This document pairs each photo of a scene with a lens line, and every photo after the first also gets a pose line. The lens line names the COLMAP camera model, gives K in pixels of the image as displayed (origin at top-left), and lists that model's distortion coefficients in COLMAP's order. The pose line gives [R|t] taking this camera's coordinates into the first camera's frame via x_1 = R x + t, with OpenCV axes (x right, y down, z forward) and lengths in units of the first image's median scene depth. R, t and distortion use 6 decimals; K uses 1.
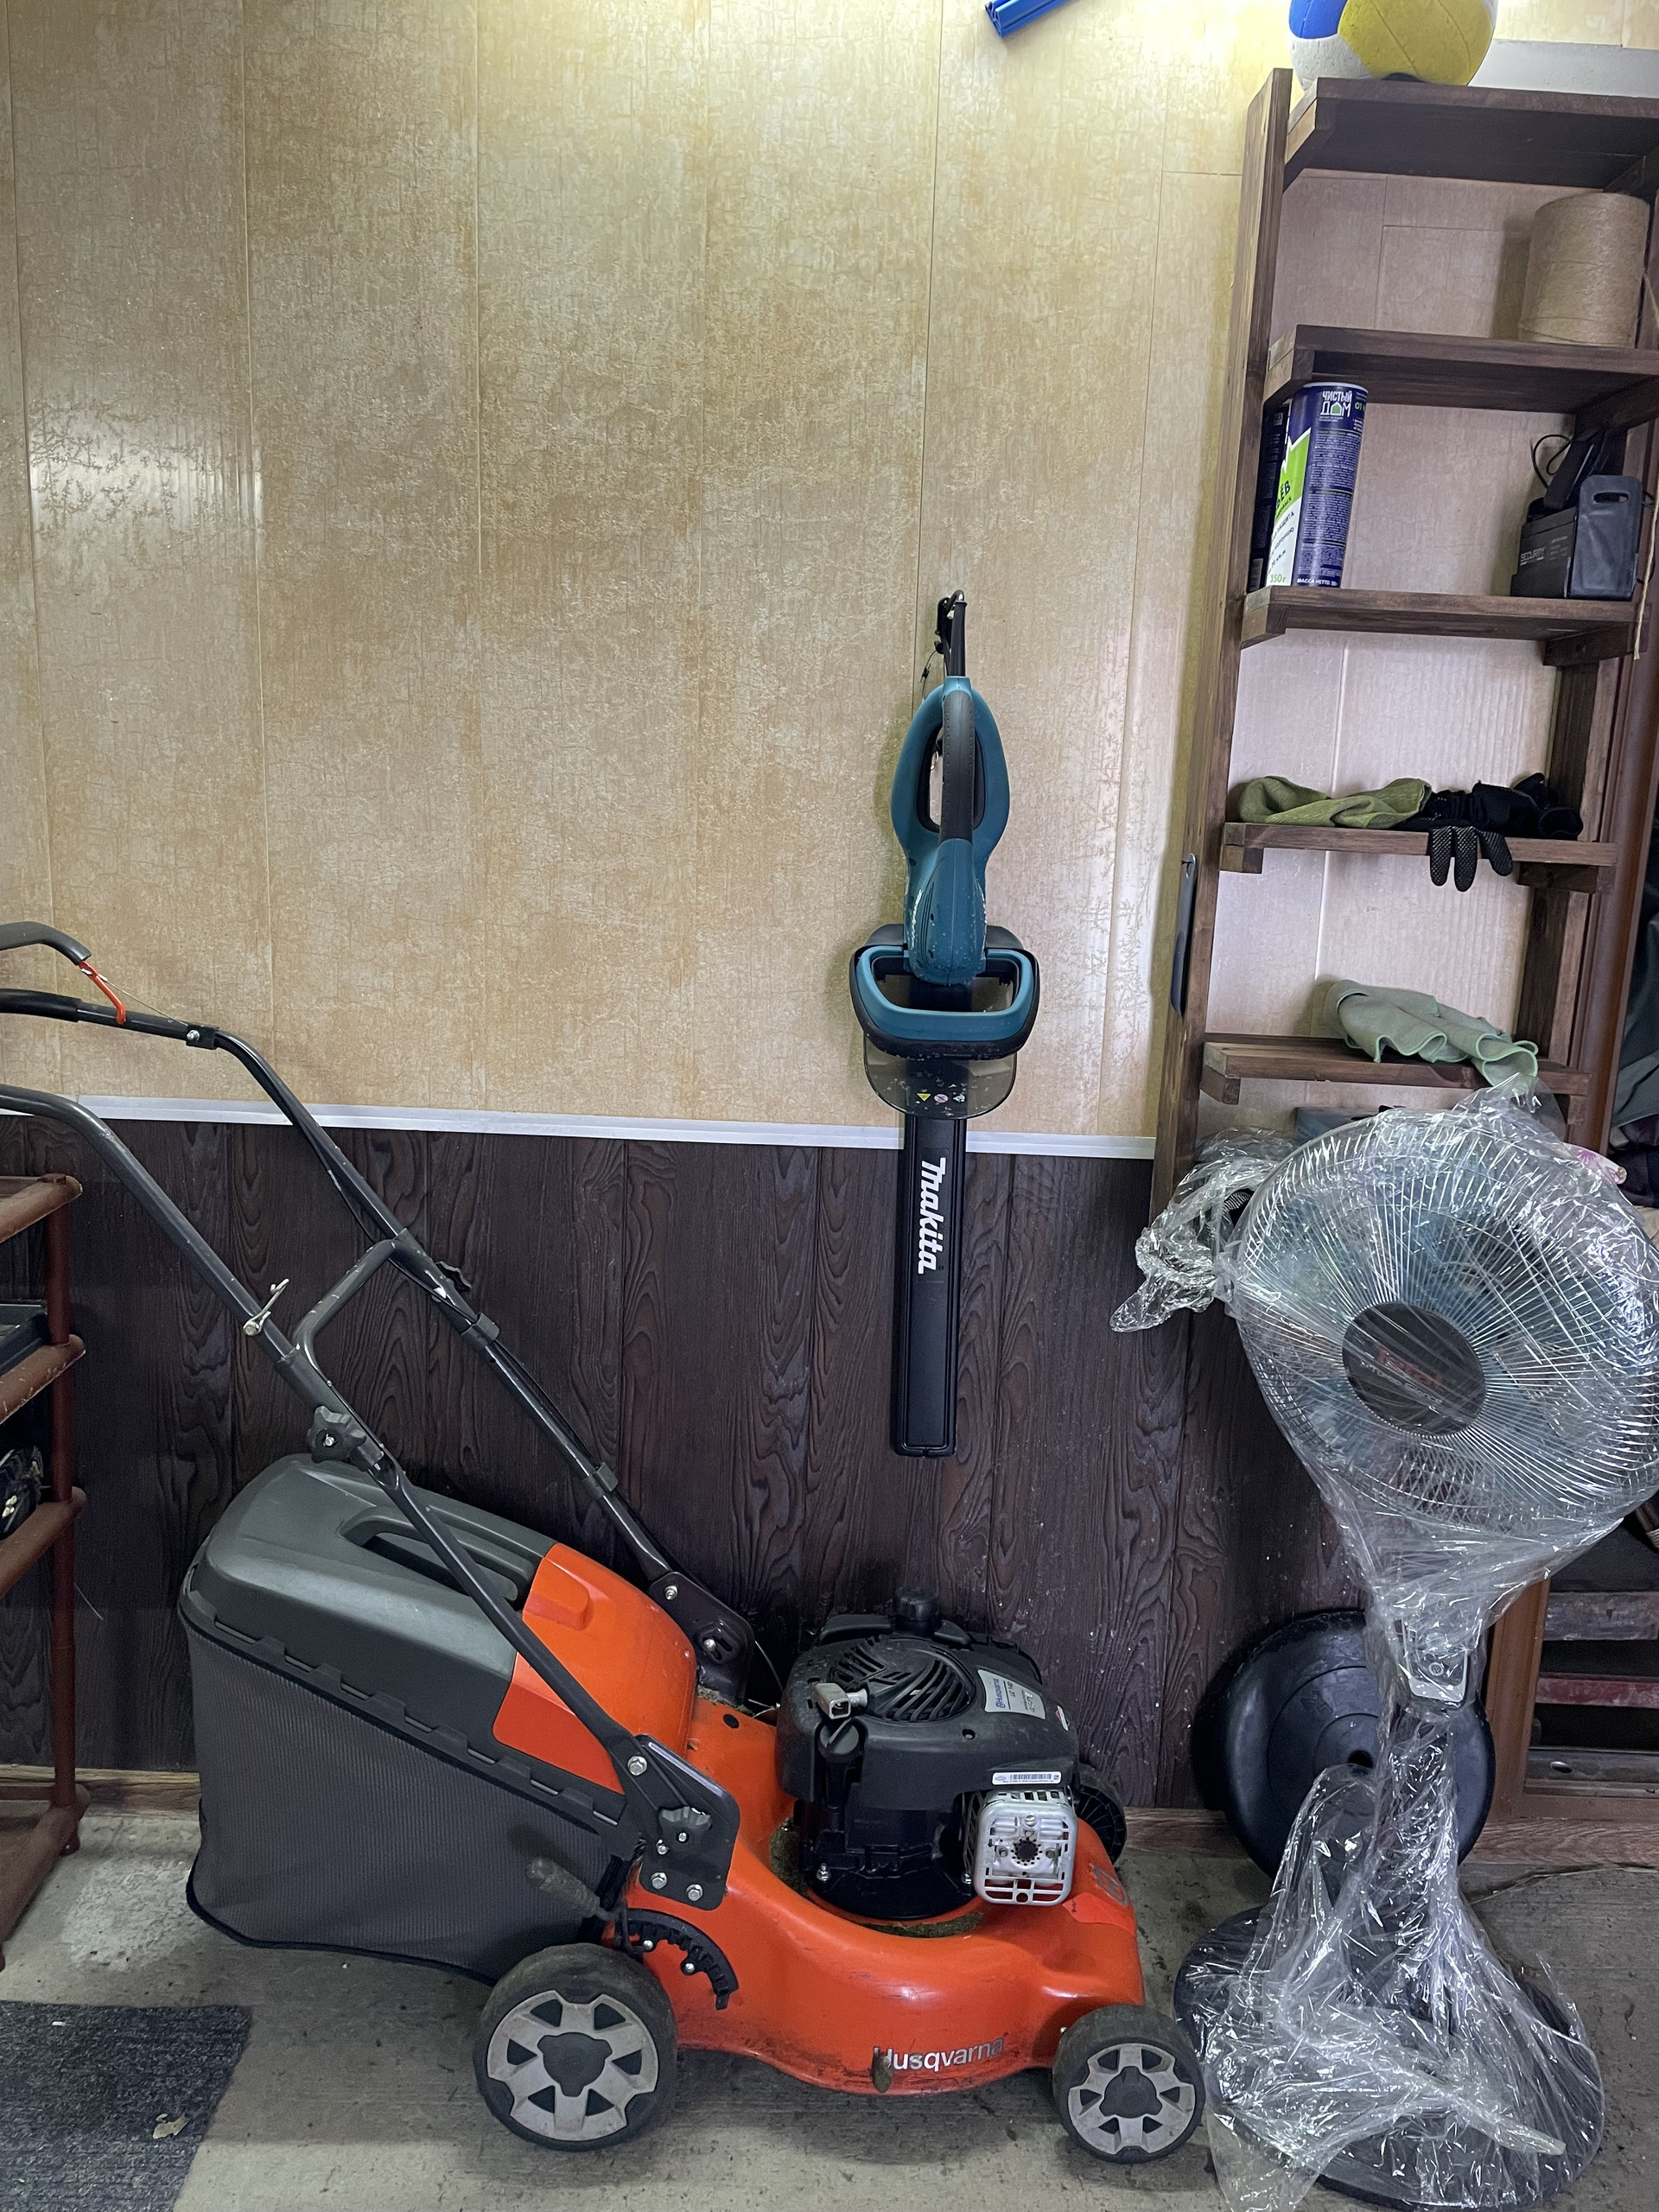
lens RADIAL K [[1621.2, 0, 829.6], [0, 1621.2, 1093.6], [0, 0, 1]] dist [0.030783, -0.025252]
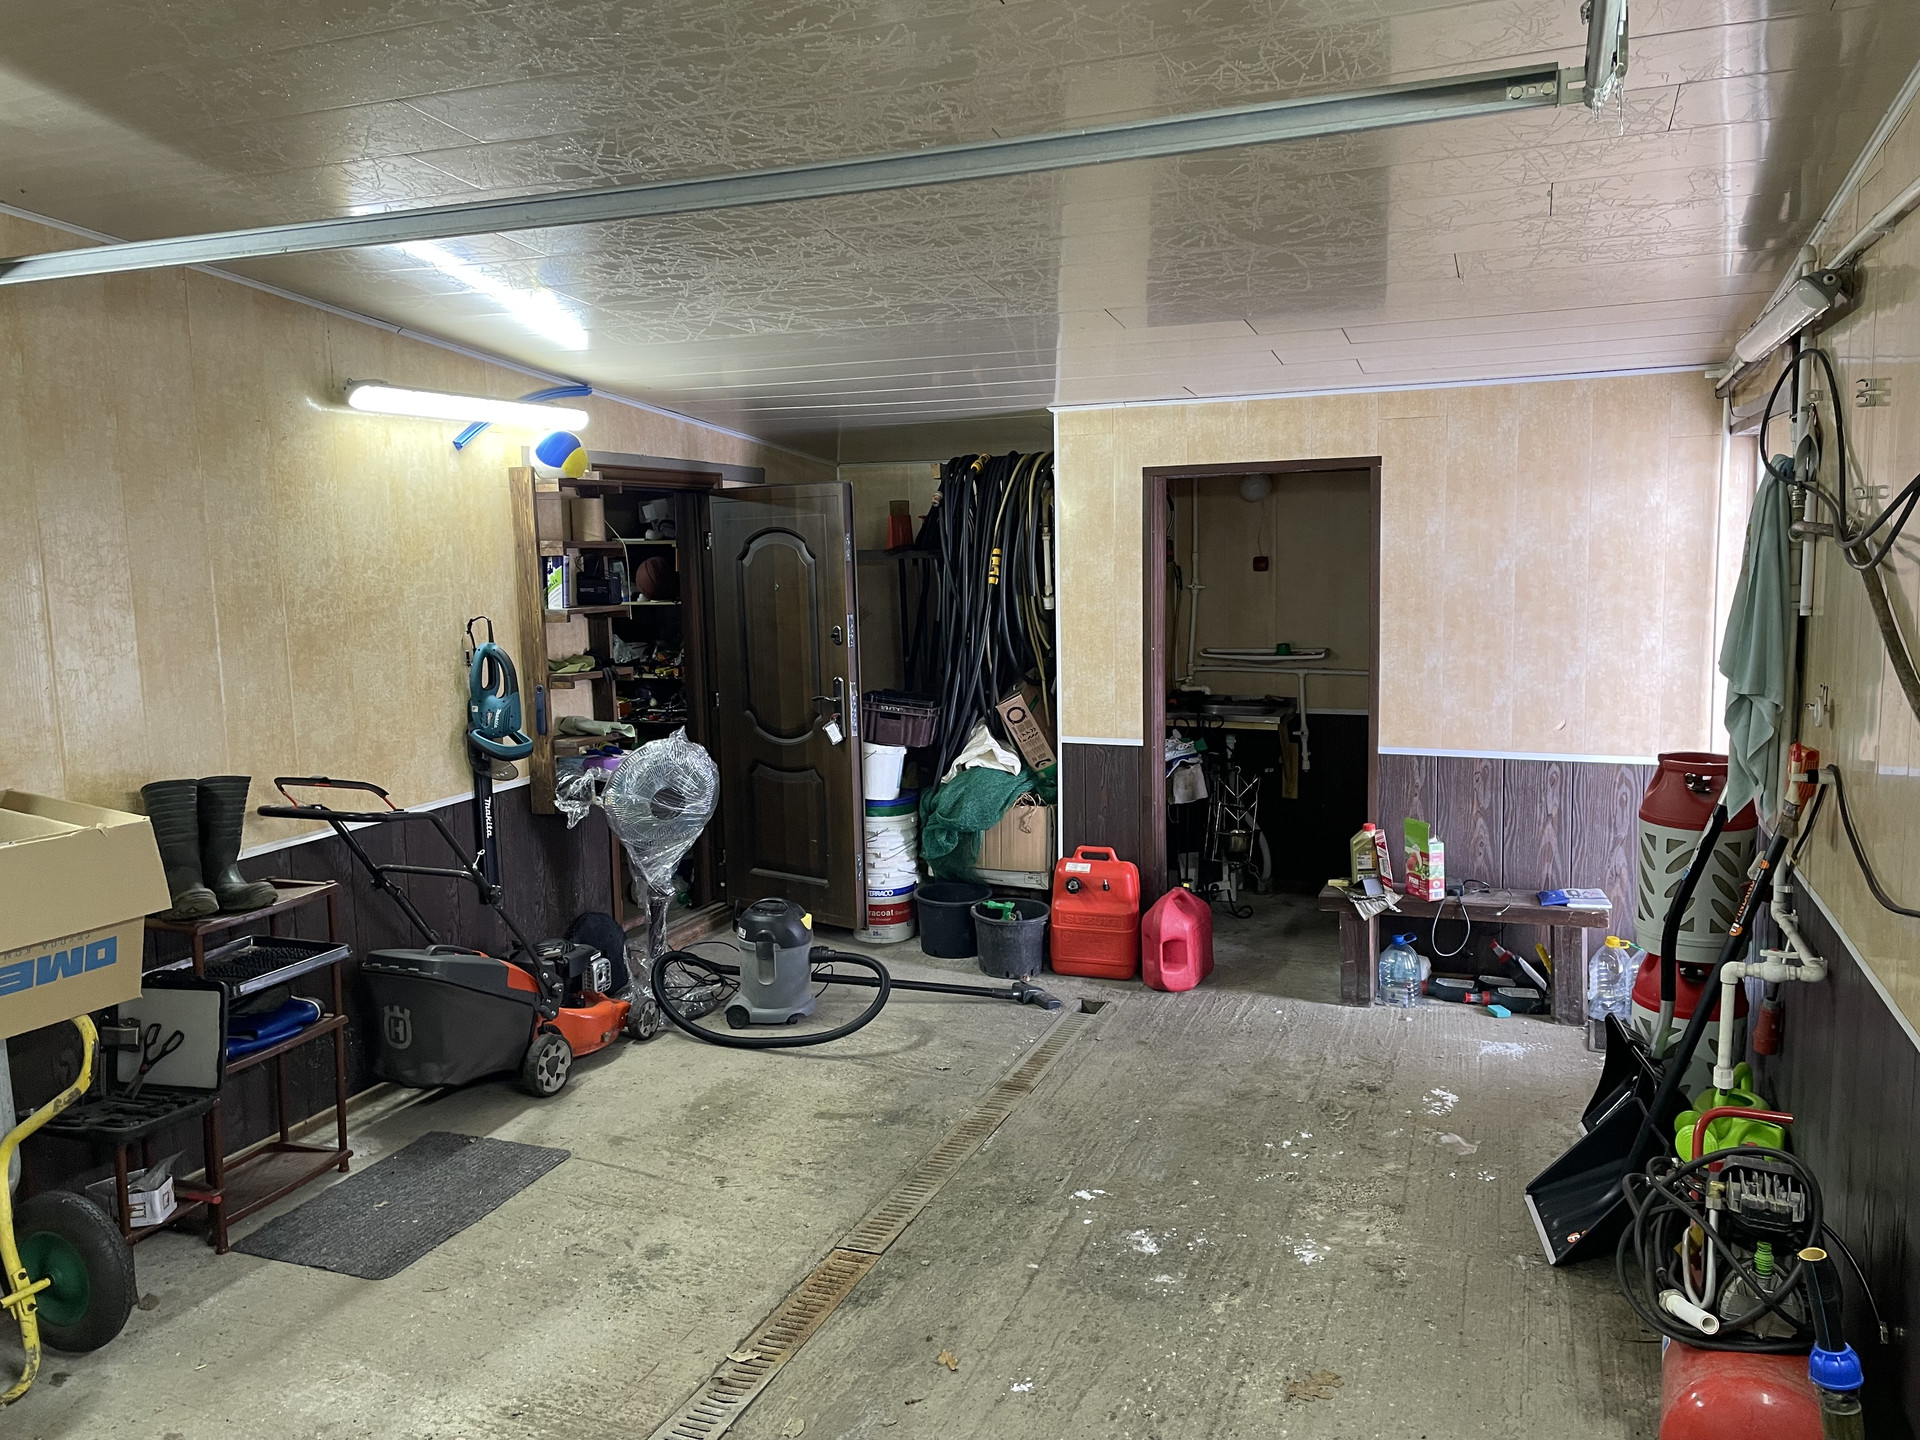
lens RADIAL K [[1407.2, 0, 961.8], [0, 1407.2, 716.5], [0, 0, 1]] dist [0.030783, -0.025252]
pose [[0.380471, -0.172007, 0.908656, -2.076570], [0.213839, 0.972286, 0.094513, -0.175533], [-0.899730, 0.158347, 0.406708, -0.925073]]
